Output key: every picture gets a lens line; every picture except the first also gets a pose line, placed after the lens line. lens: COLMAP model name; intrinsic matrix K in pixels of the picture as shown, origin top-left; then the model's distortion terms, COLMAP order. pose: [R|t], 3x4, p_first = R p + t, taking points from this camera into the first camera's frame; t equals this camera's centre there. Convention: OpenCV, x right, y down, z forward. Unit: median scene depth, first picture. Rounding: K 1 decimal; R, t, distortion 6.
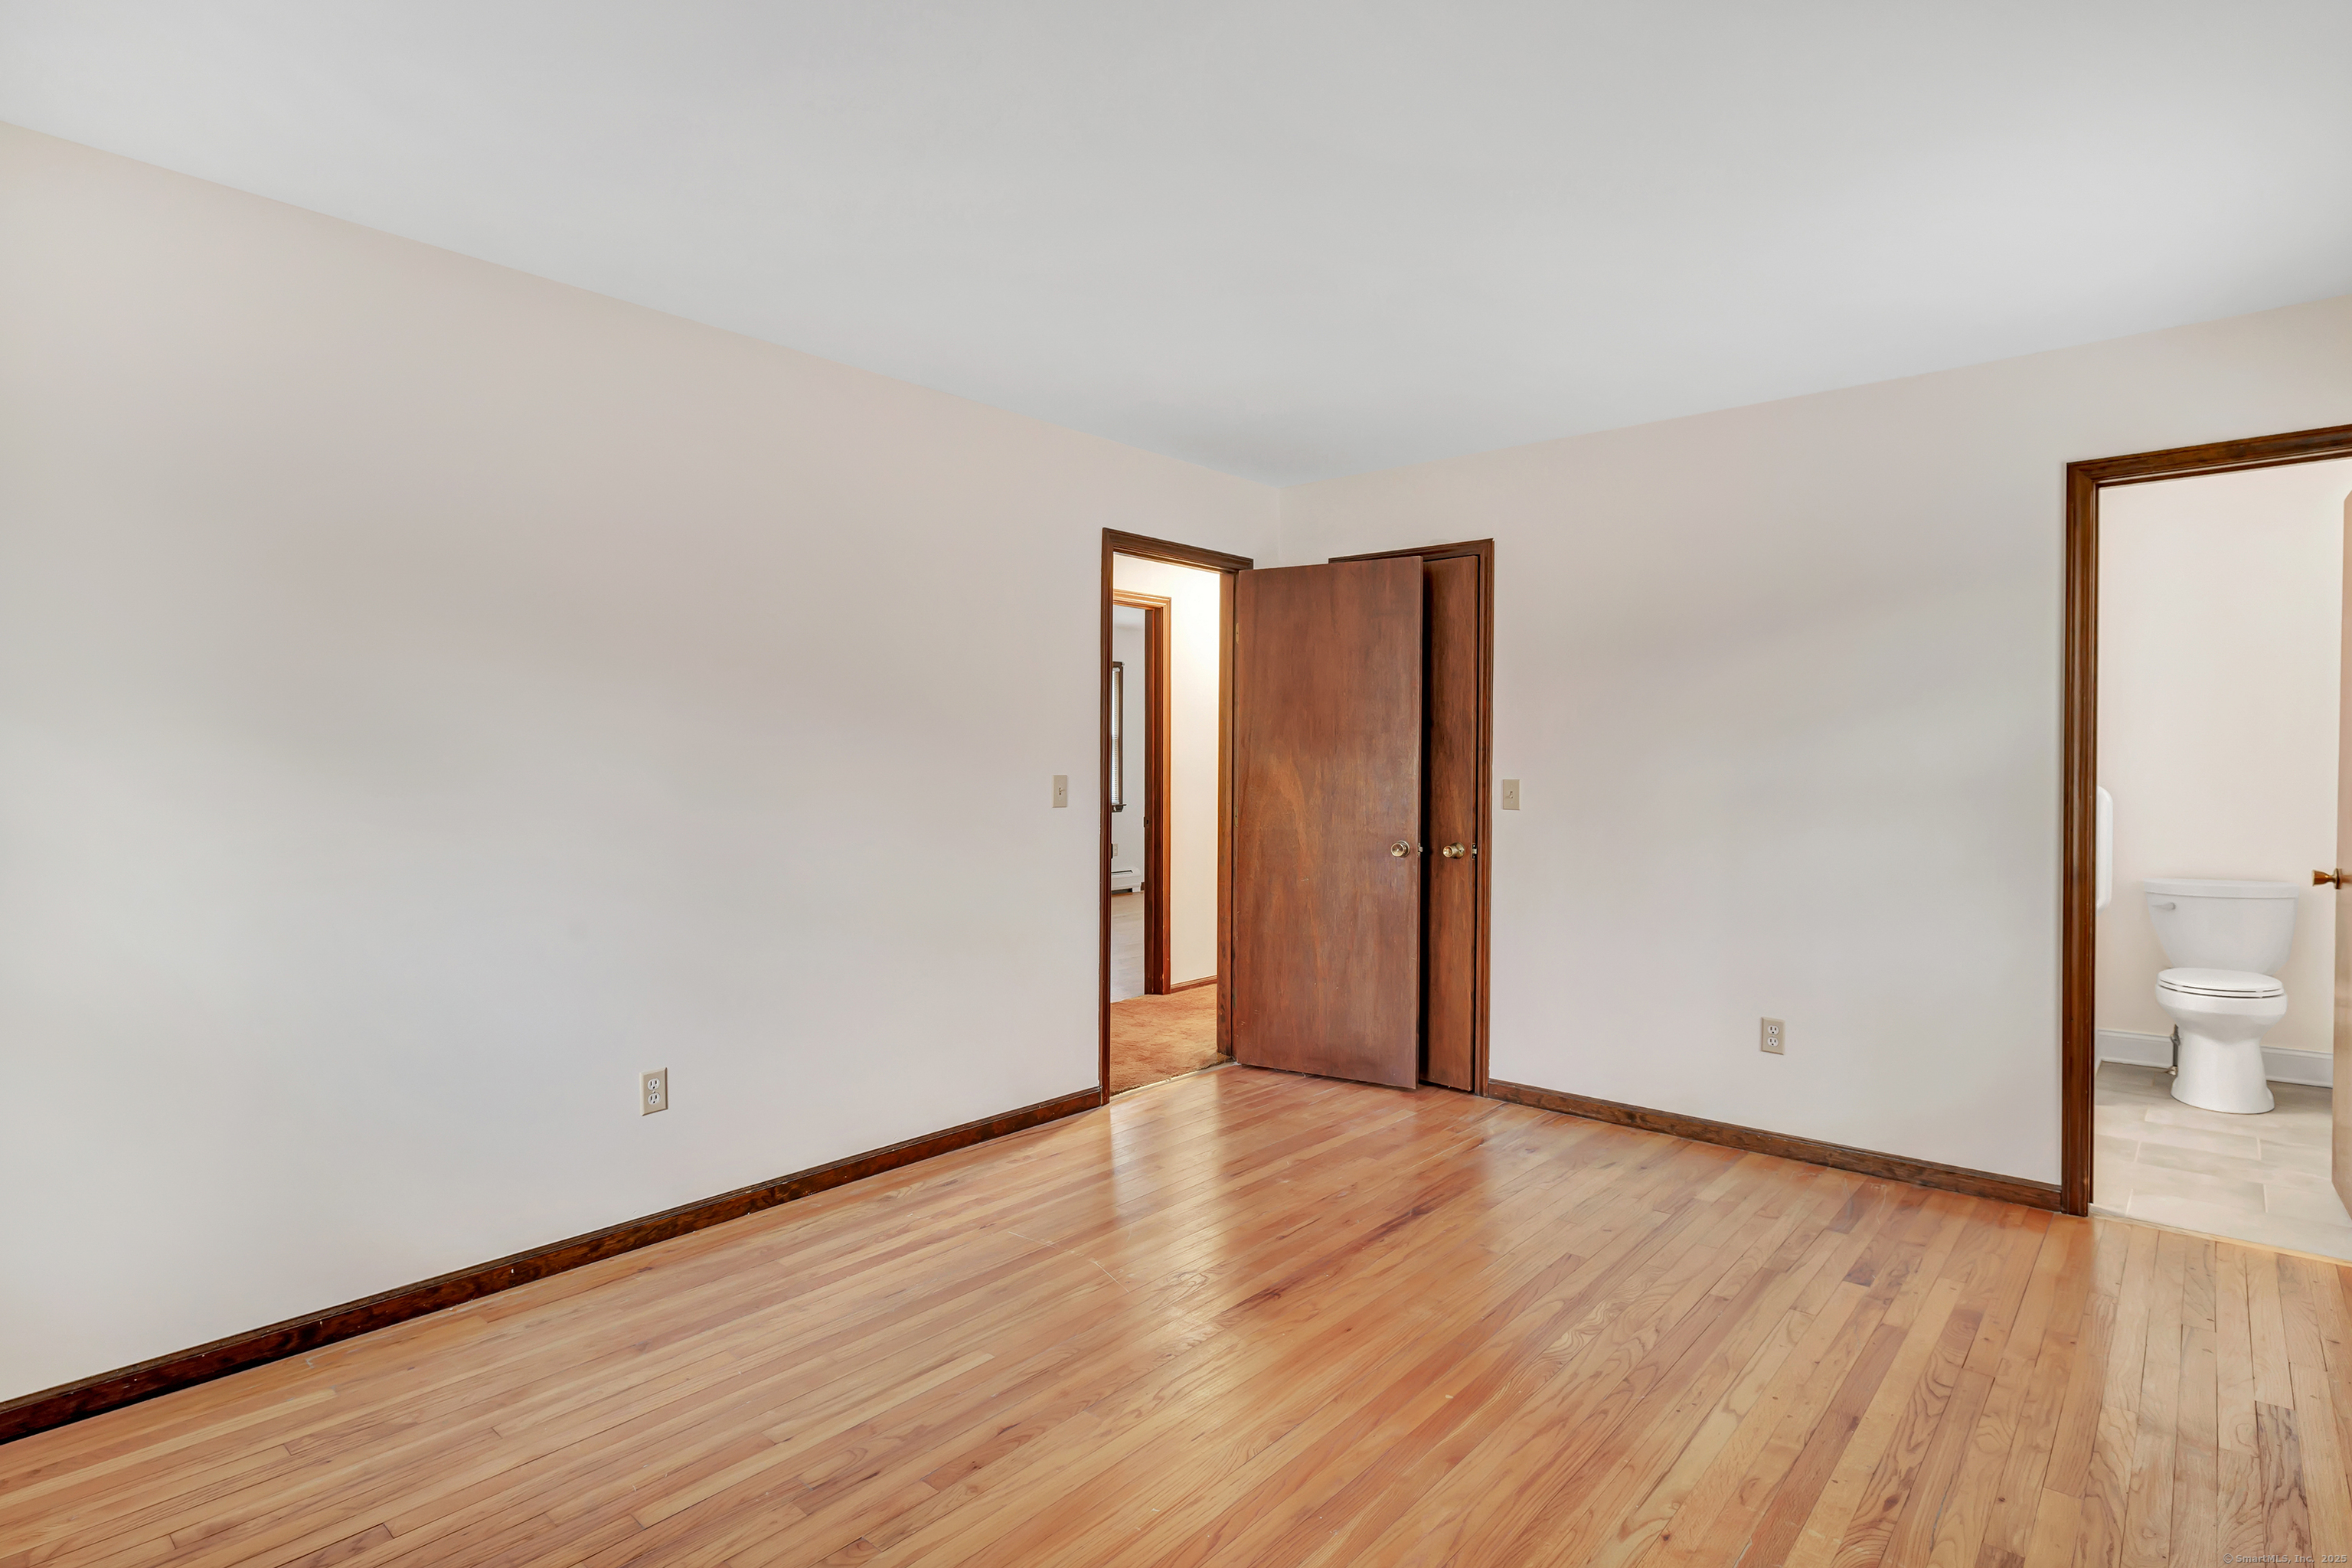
lens RADIAL K [[1233.9, 0, 1173.3], [0, 1233.9, 764.4], [0, 0, 1]] dist [-0.023776, -0.001653]
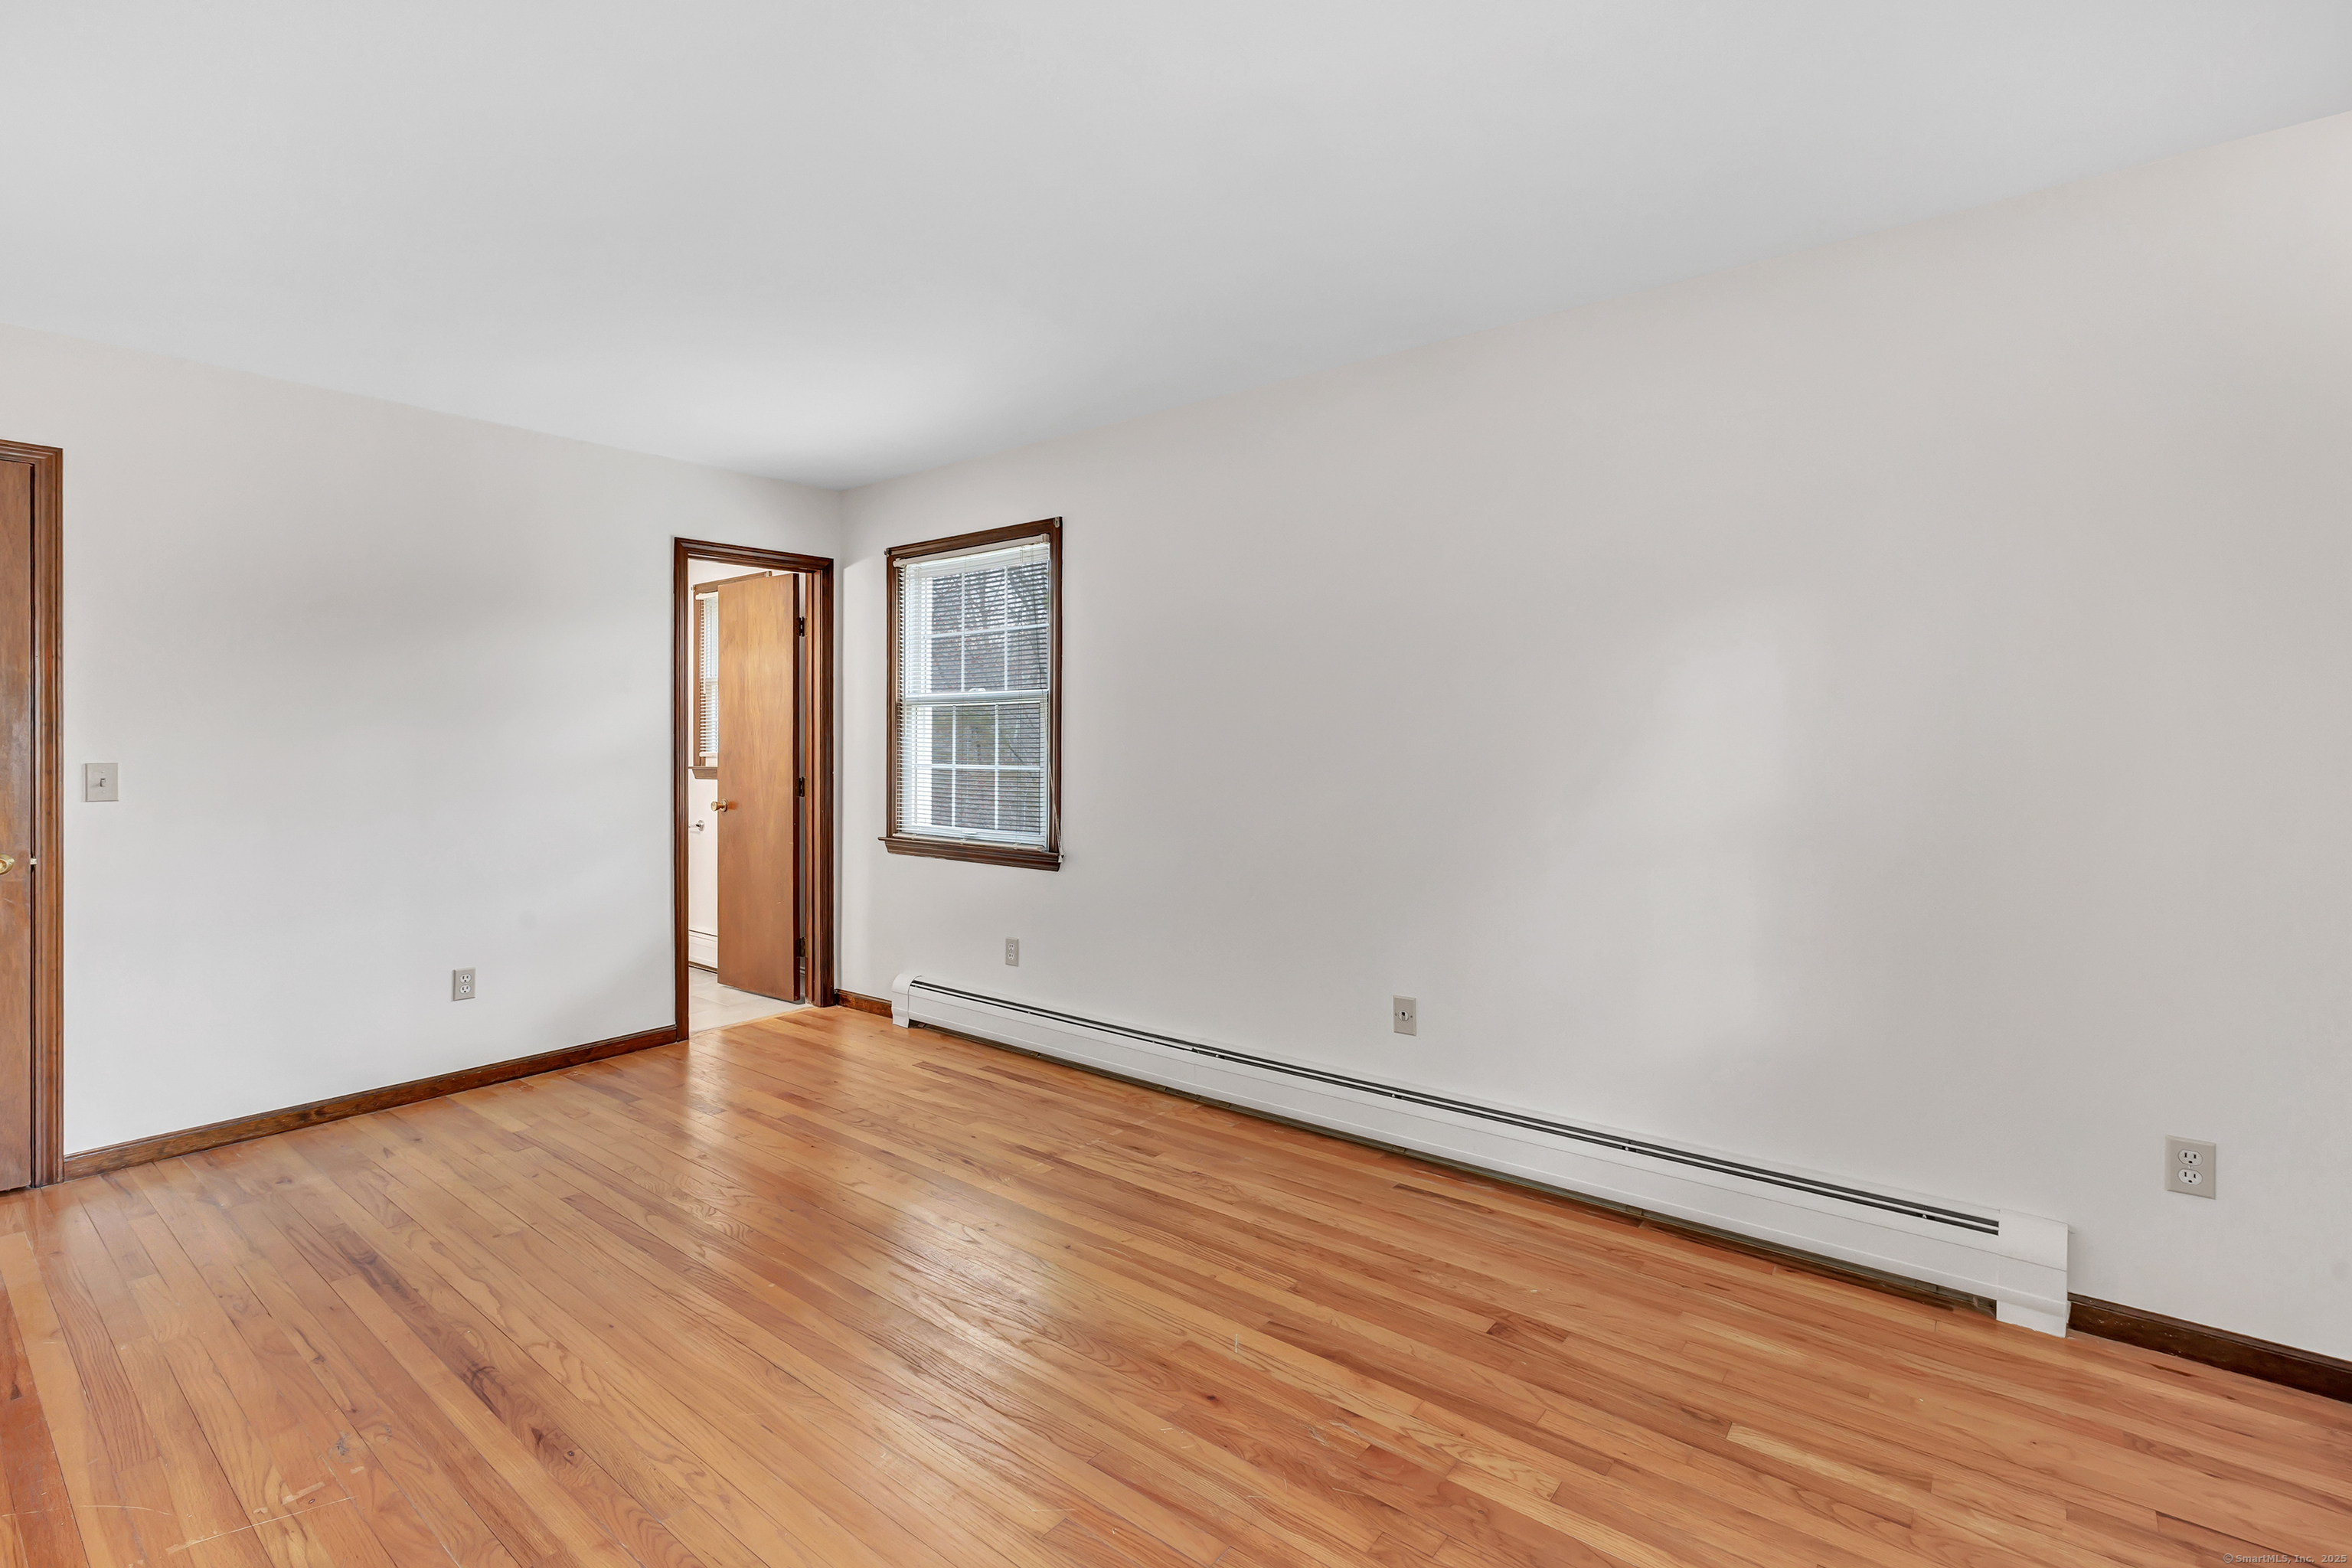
lens RADIAL K [[1033.0, 0, 1132.5], [0, 1033.0, 740.5], [0, 0, 1]] dist [-0.000797, 0.000445]
pose [[-0.036526, -0.008491, 0.999297, -0.500827], [0.002461, 0.999960, 0.008587, -0.007510], [-0.999330, 0.002773, -0.036504, 0.447622]]
